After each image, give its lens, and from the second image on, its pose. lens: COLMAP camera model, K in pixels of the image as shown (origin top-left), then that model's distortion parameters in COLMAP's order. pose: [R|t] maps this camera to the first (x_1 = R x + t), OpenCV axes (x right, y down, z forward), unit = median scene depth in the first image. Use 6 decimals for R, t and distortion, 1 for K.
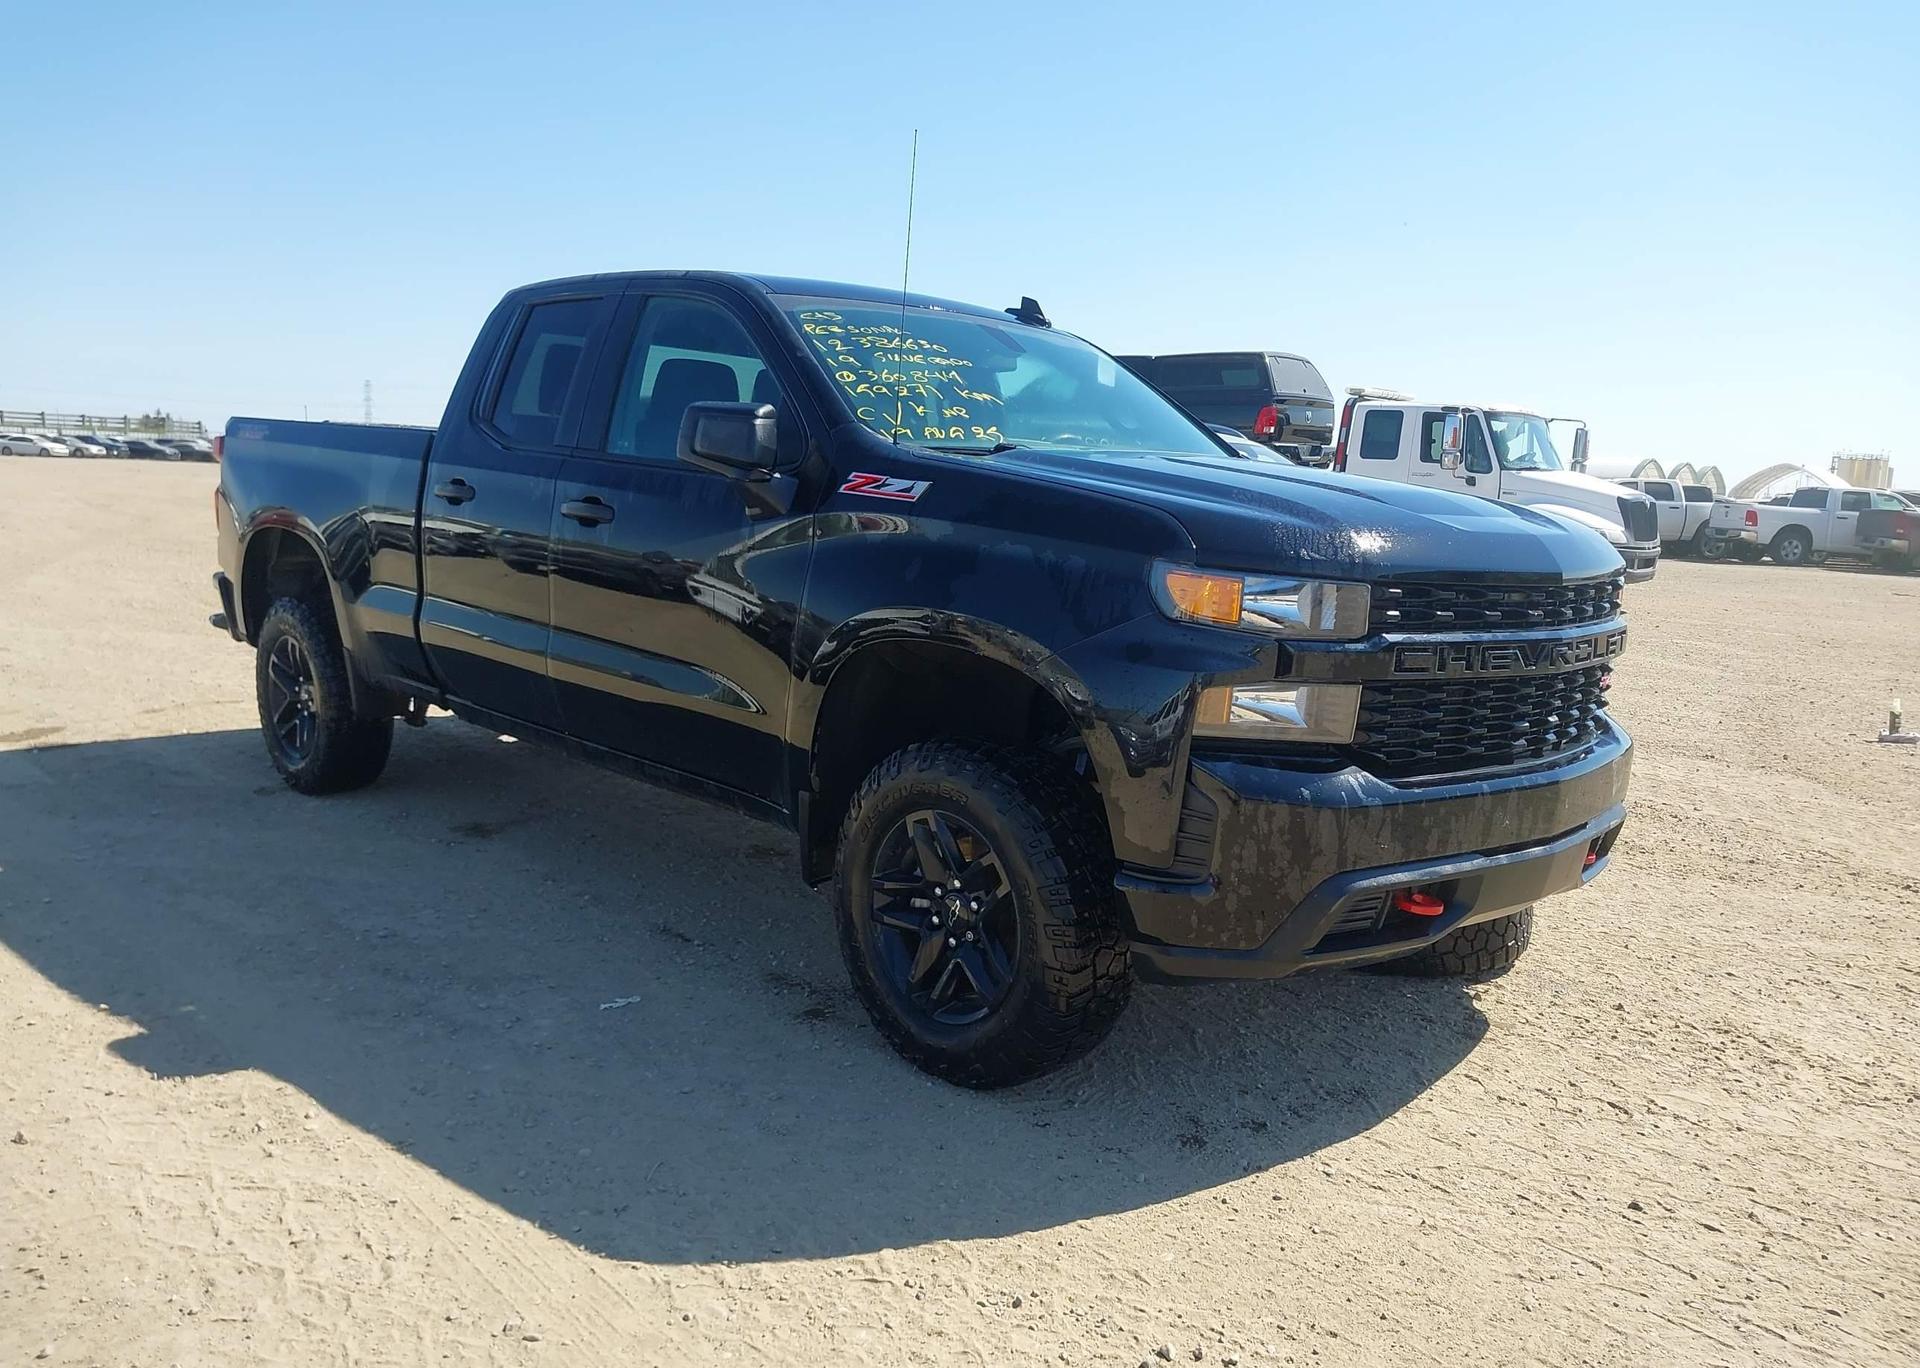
lens RADIAL K [[1542.0, 0, 965.9], [0, 1542.0, 706.2], [0, 0, 1]] dist [0.133016, -0.215398]
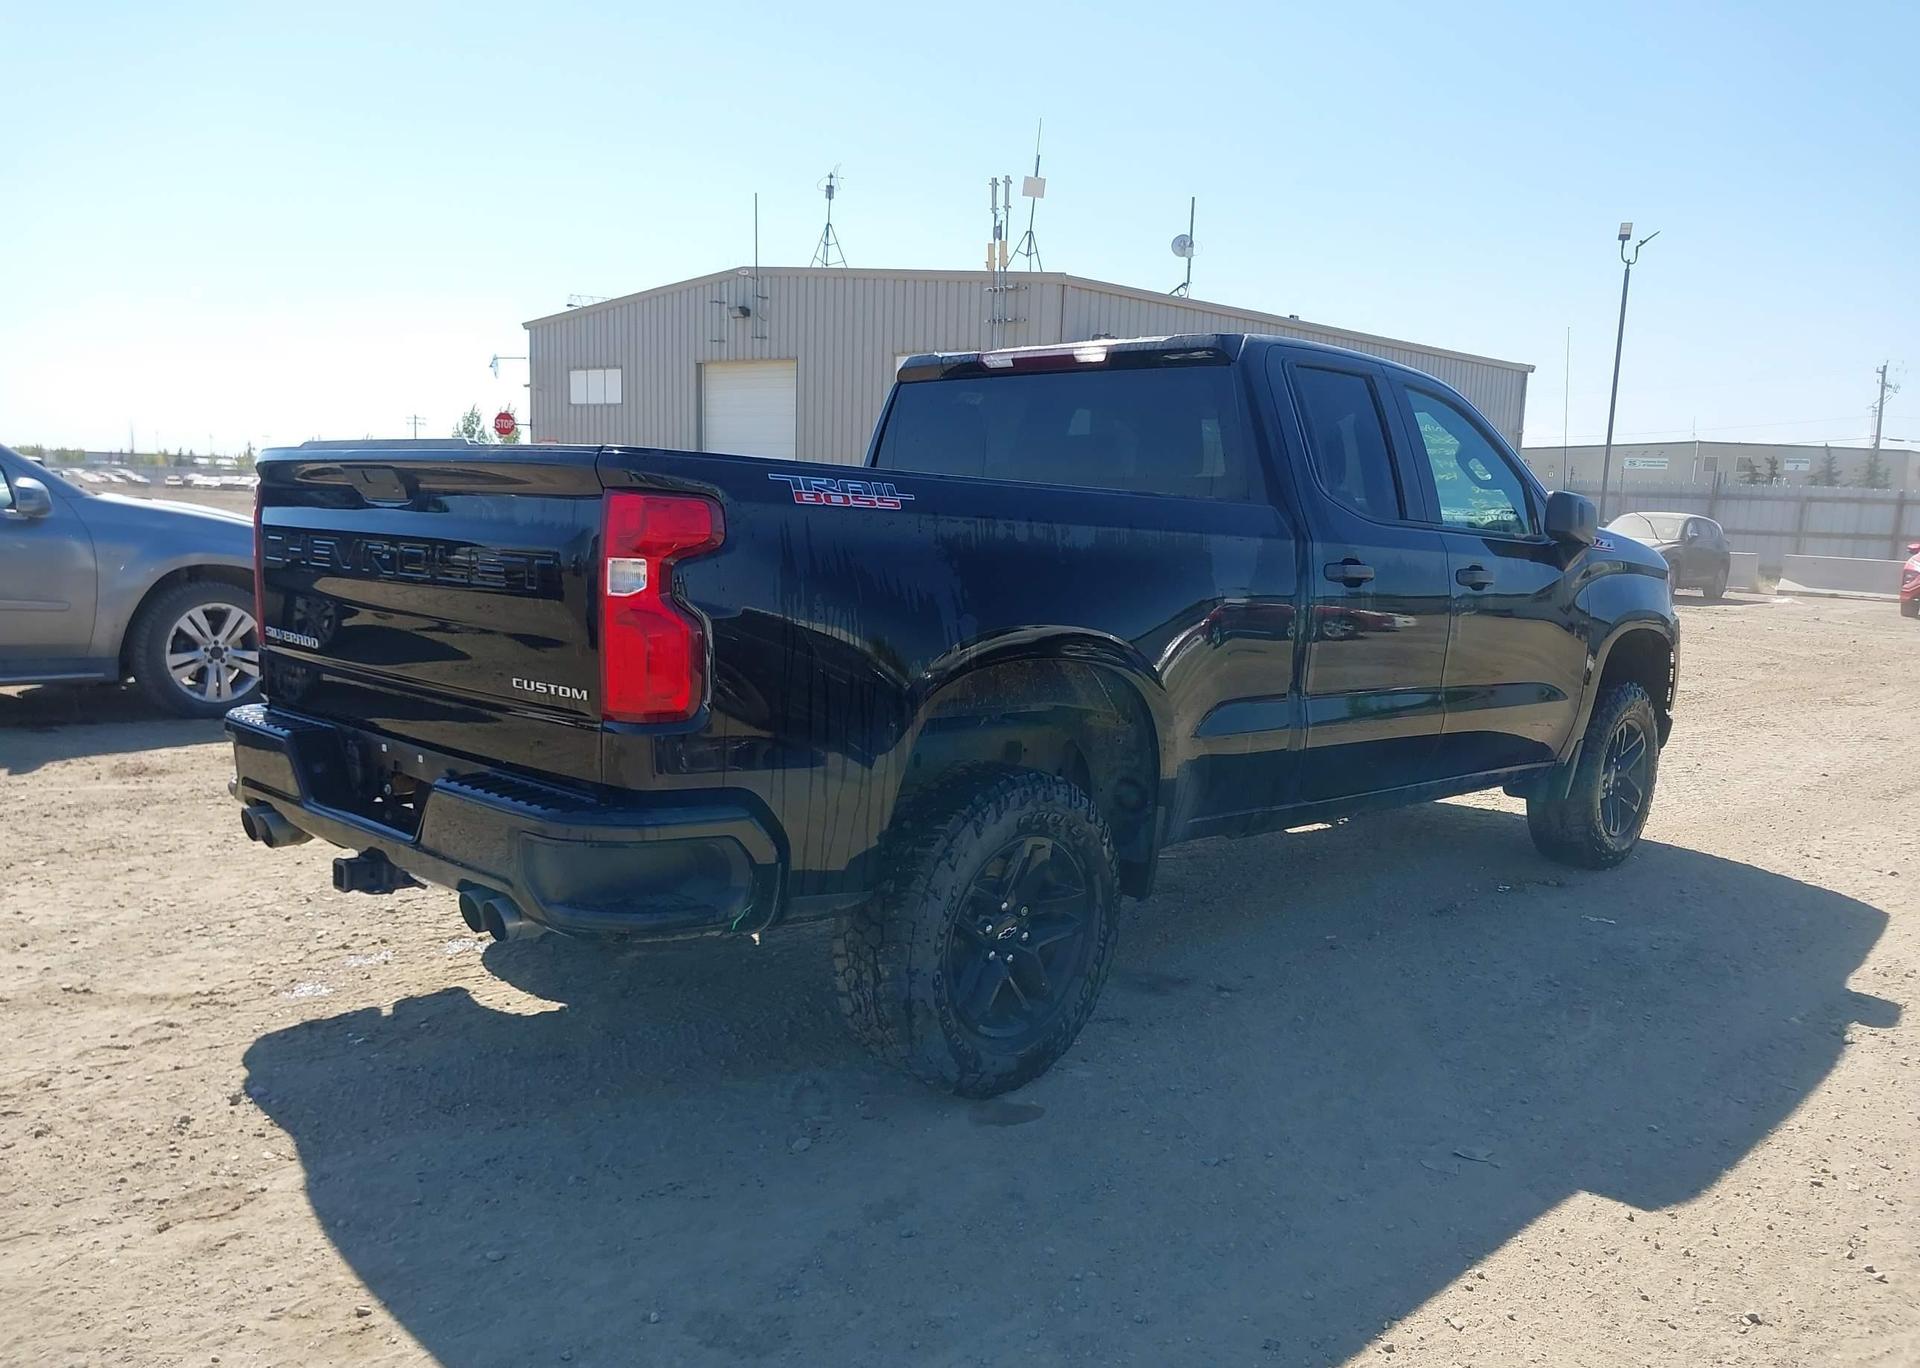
lens RADIAL K [[1555.1, 0, 960.0], [0, 1555.1, 684.0], [0, 0, 1]] dist [0.091562, -0.150741]
pose [[-0.048692, -0.161666, 0.985644, -1.700598], [0.109072, 0.980052, 0.166137, -0.345585], [-0.992841, 0.115595, -0.030087, 1.734054]]
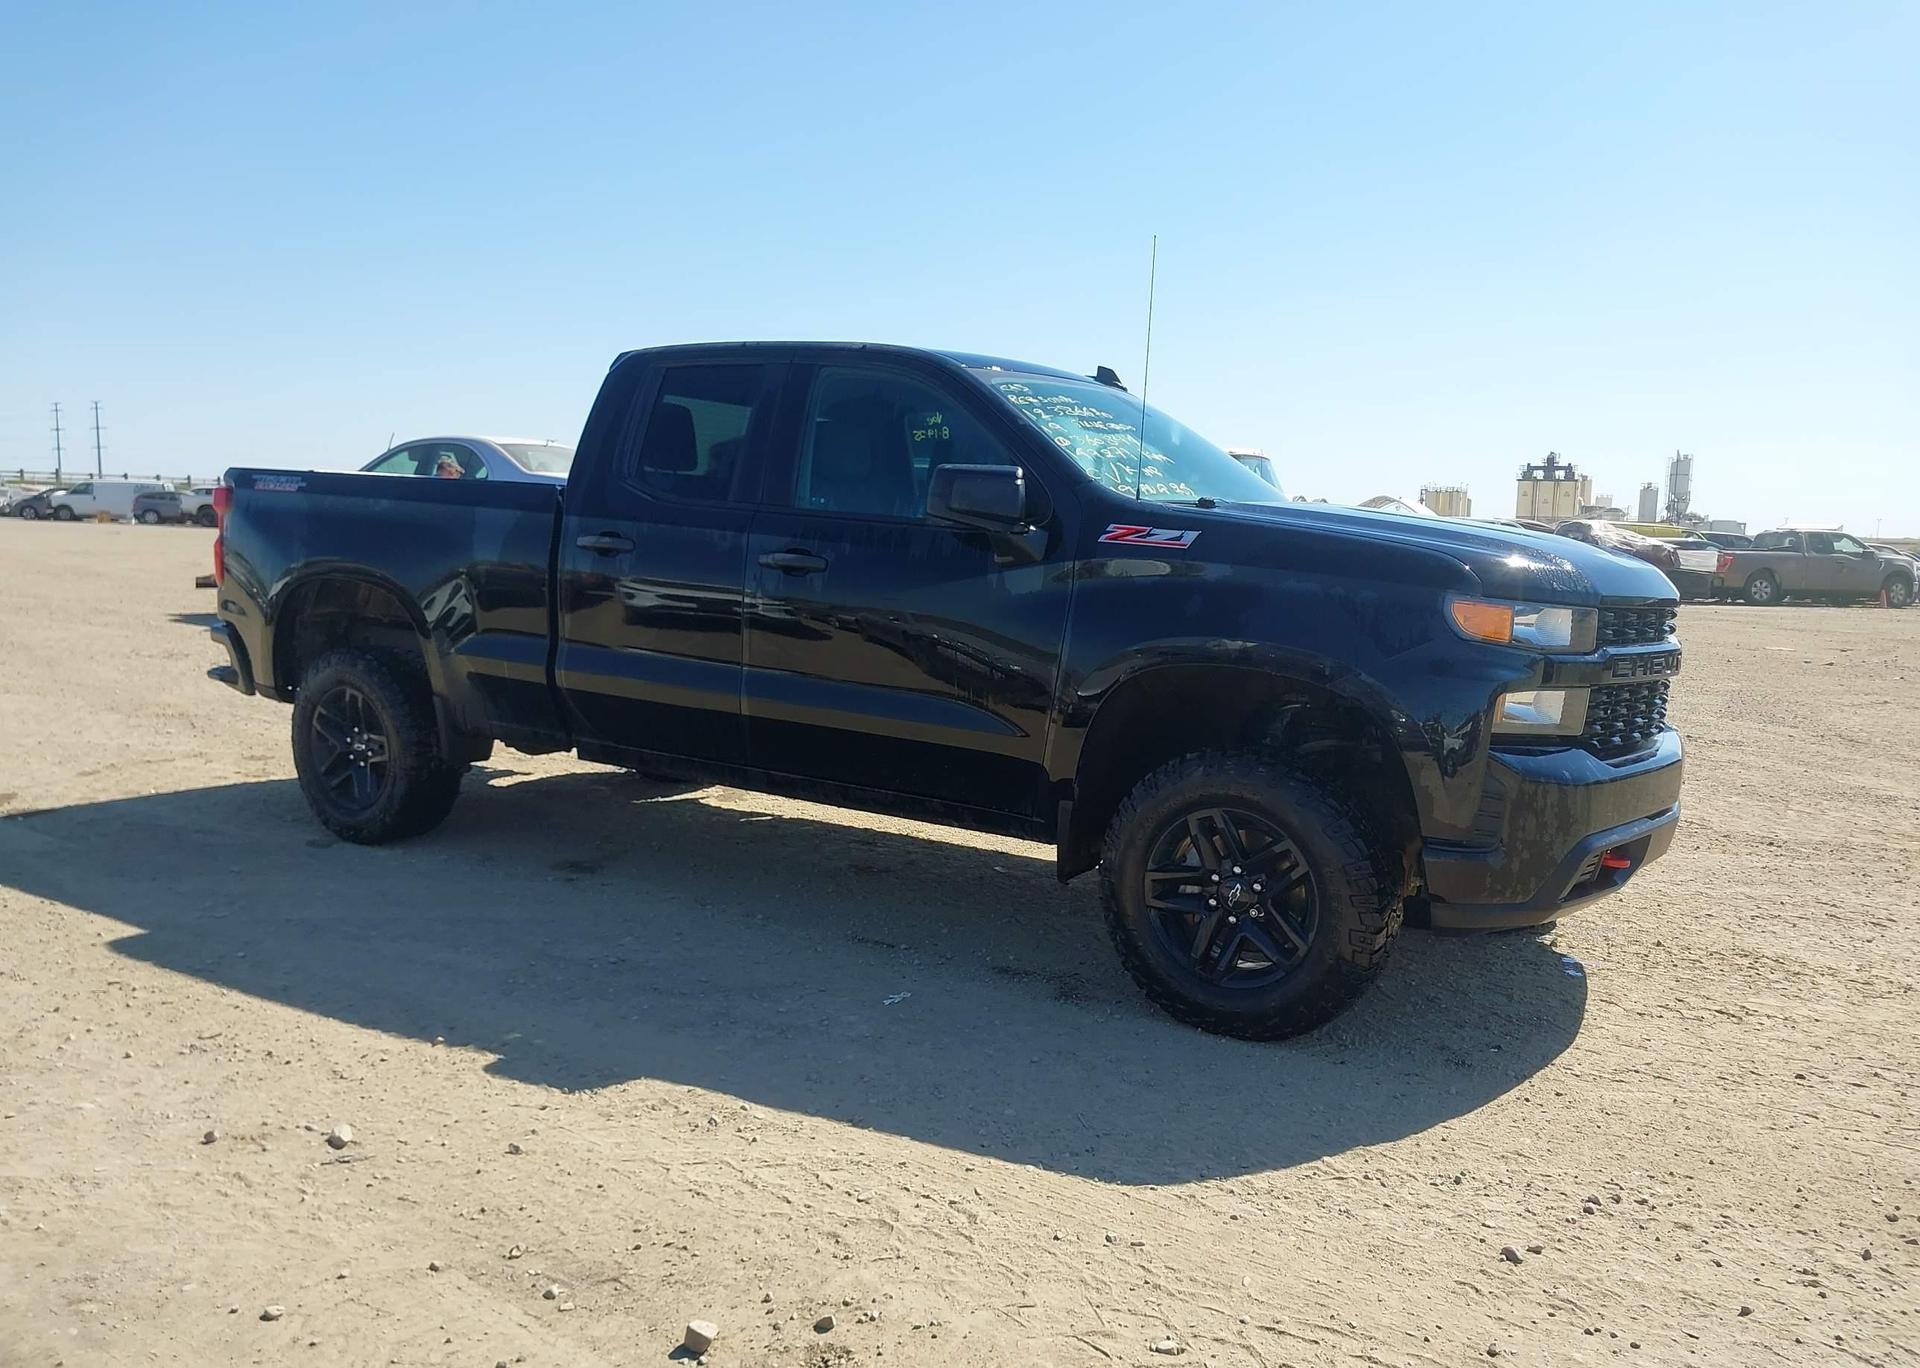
lens RADIAL K [[1555.1, 0, 960.0], [0, 1555.1, 684.0], [0, 0, 1]] dist [0.091562, -0.150741]
pose [[0.973625, -0.034001, 0.225608, -0.461355], [0.041984, 0.998647, -0.030681, 0.000651], [-0.224259, 0.039344, 0.973735, -0.117739]]
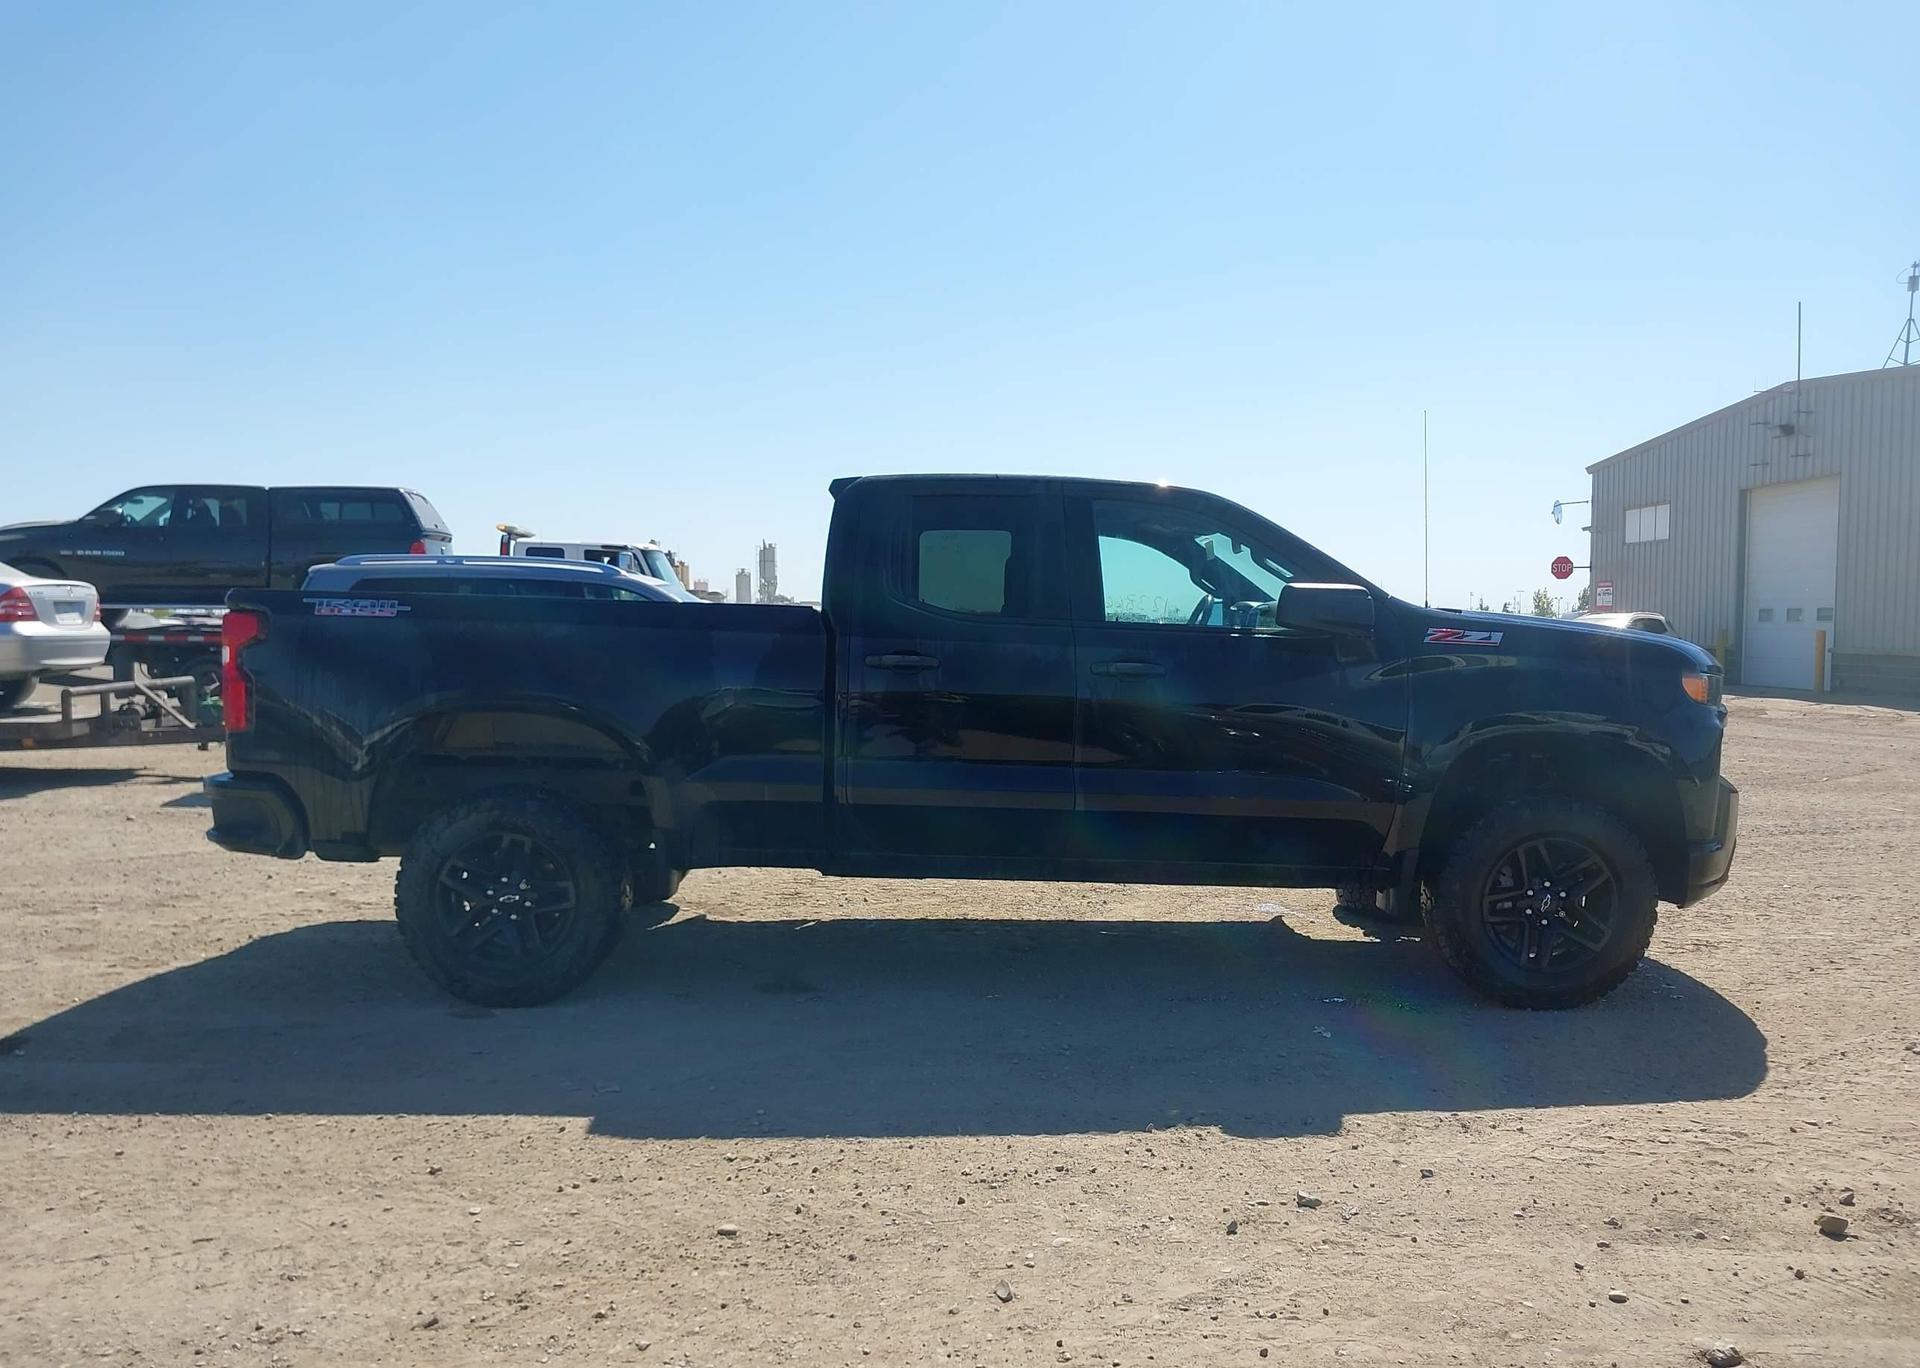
lens RADIAL K [[1566.4, 0, 960.0], [0, 1566.4, 684.0], [0, 0, 1]] dist [0.010306, -0.003818]
pose [[0.686004, -0.067581, 0.724453, -1.509191], [0.131831, 0.990742, -0.032413, -0.110569], [-0.715556, 0.117740, 0.688562, 0.292876]]
